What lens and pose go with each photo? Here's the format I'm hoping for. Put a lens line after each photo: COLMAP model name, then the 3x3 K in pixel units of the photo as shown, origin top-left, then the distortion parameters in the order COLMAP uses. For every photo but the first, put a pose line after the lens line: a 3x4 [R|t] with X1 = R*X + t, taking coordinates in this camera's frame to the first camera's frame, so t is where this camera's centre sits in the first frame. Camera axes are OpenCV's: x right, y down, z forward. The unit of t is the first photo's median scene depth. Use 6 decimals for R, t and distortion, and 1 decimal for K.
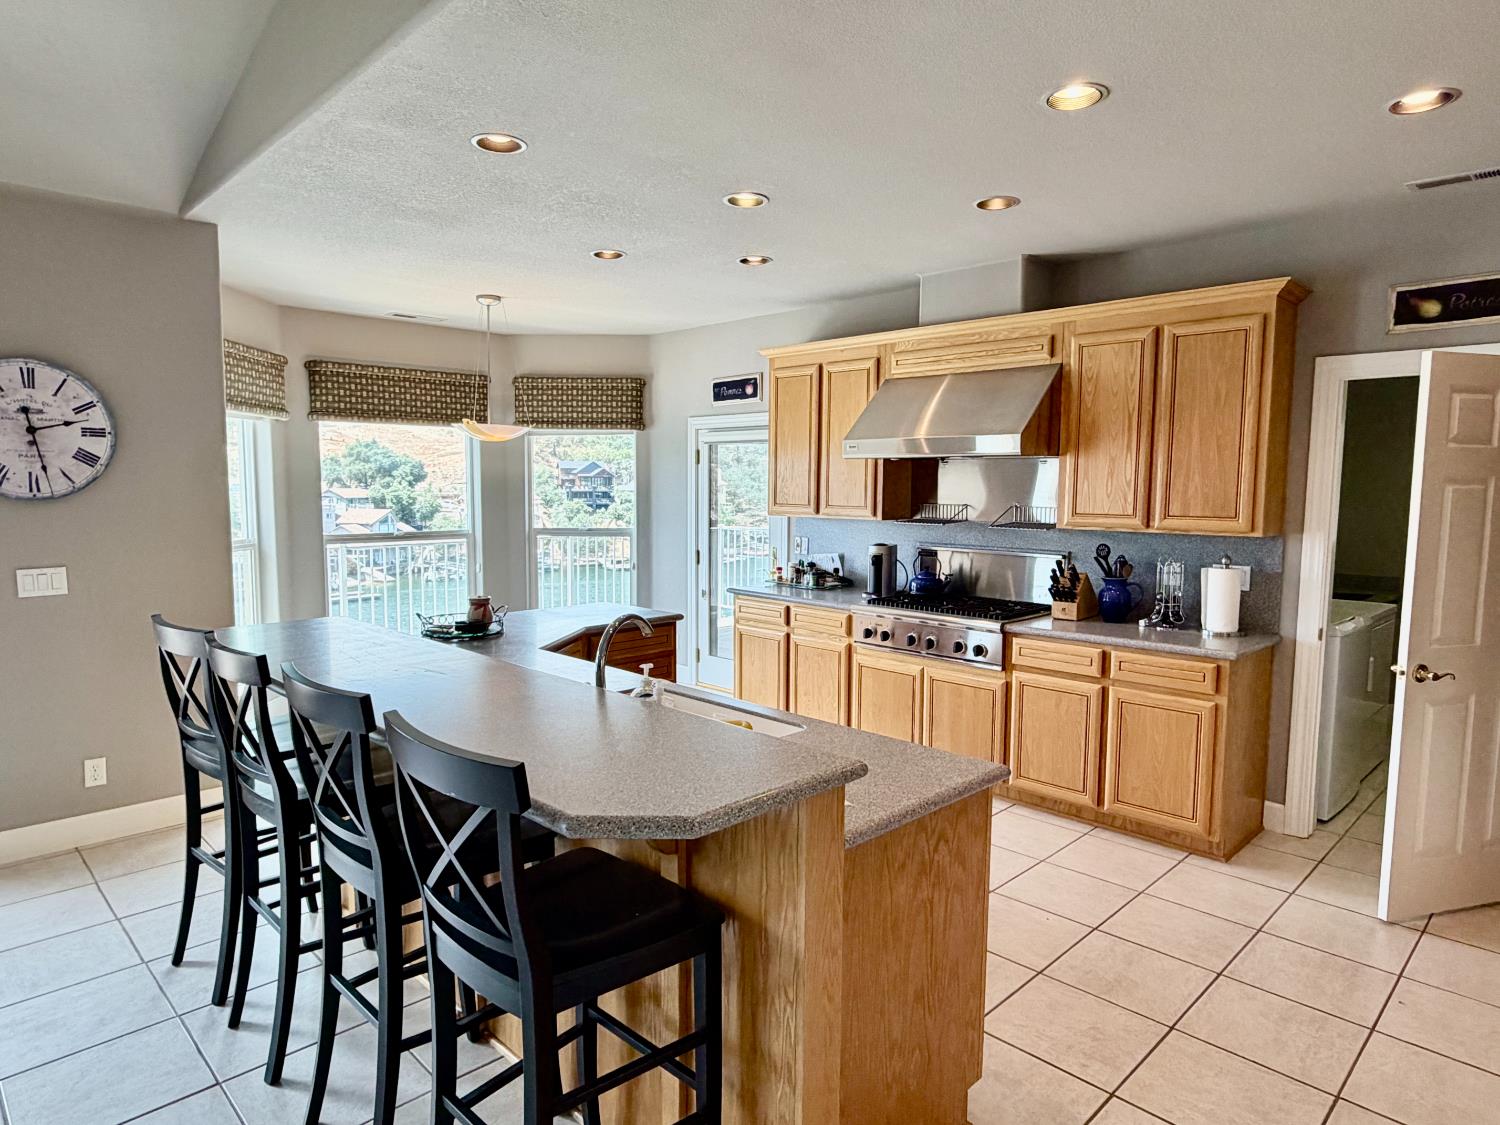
lens RADIAL K [[893.7, 0, 747.3], [0, 893.7, 571.9], [0, 0, 1]] dist [0.000756, -0.002025]
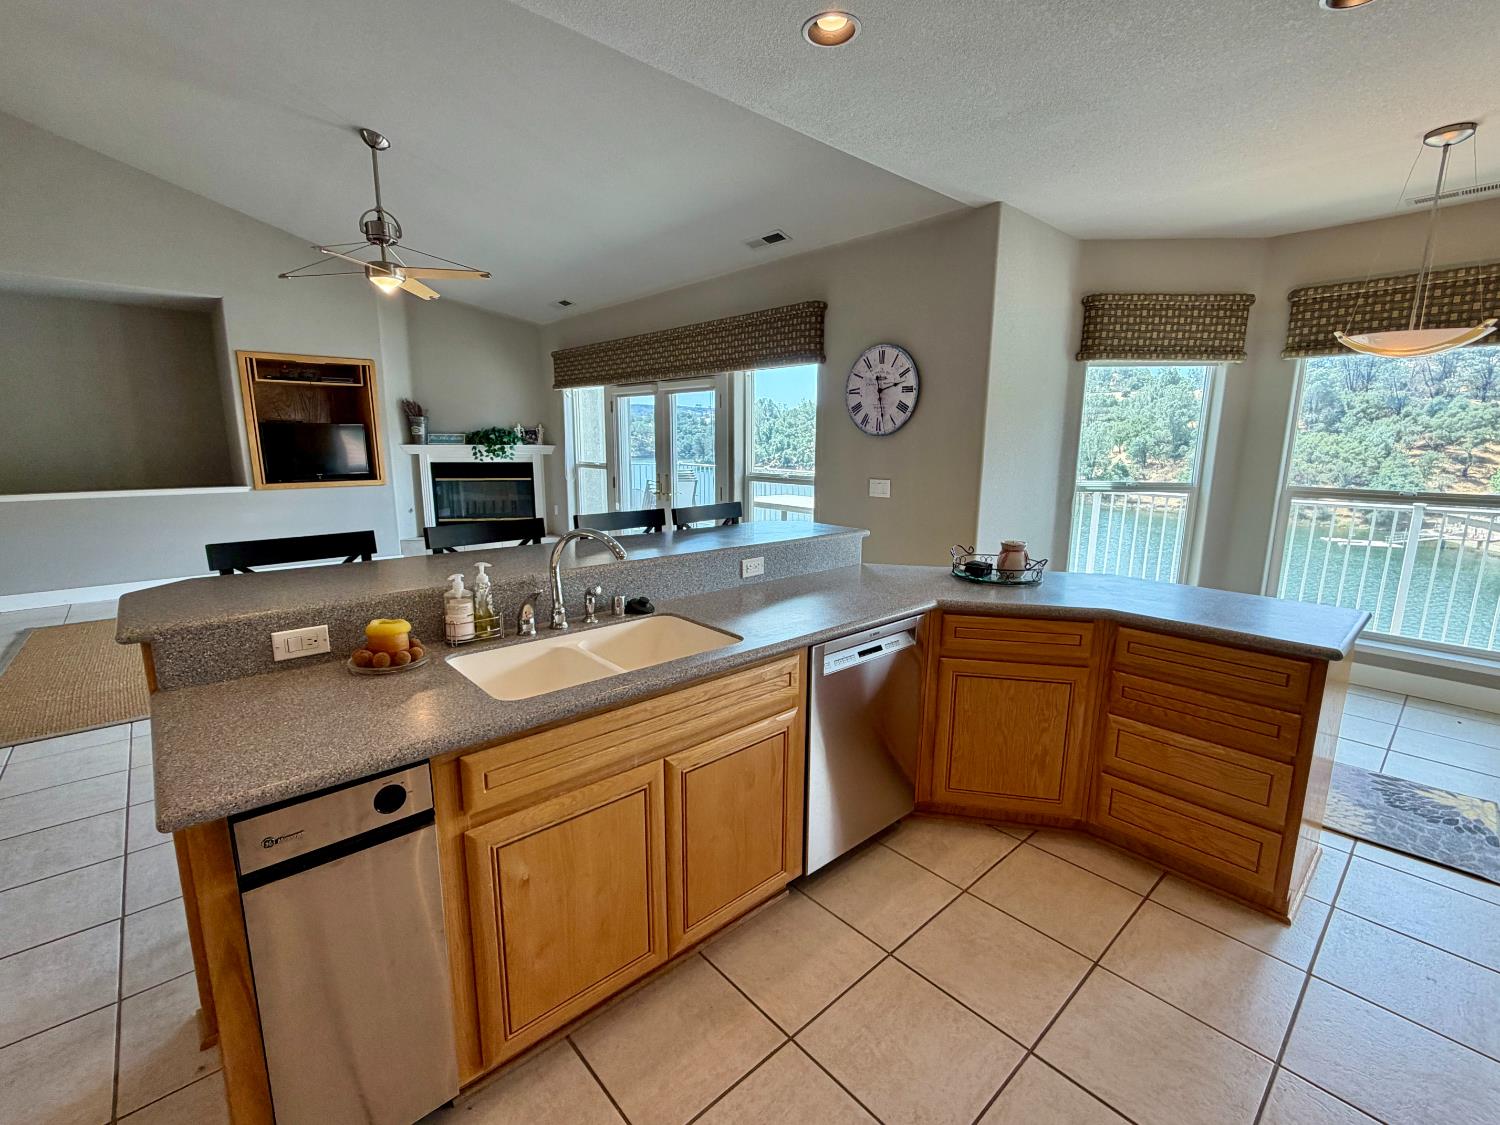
lens RADIAL K [[661.5, 0, 750.2], [0, 661.5, 564.0], [0, 0, 1]] dist [0.000932, -0.000224]
pose [[-0.047638, 0.178532, -0.982780, 0.297920], [-0.107528, 0.977263, 0.182742, -0.034751], [0.993060, 0.114382, -0.027357, 0.601107]]
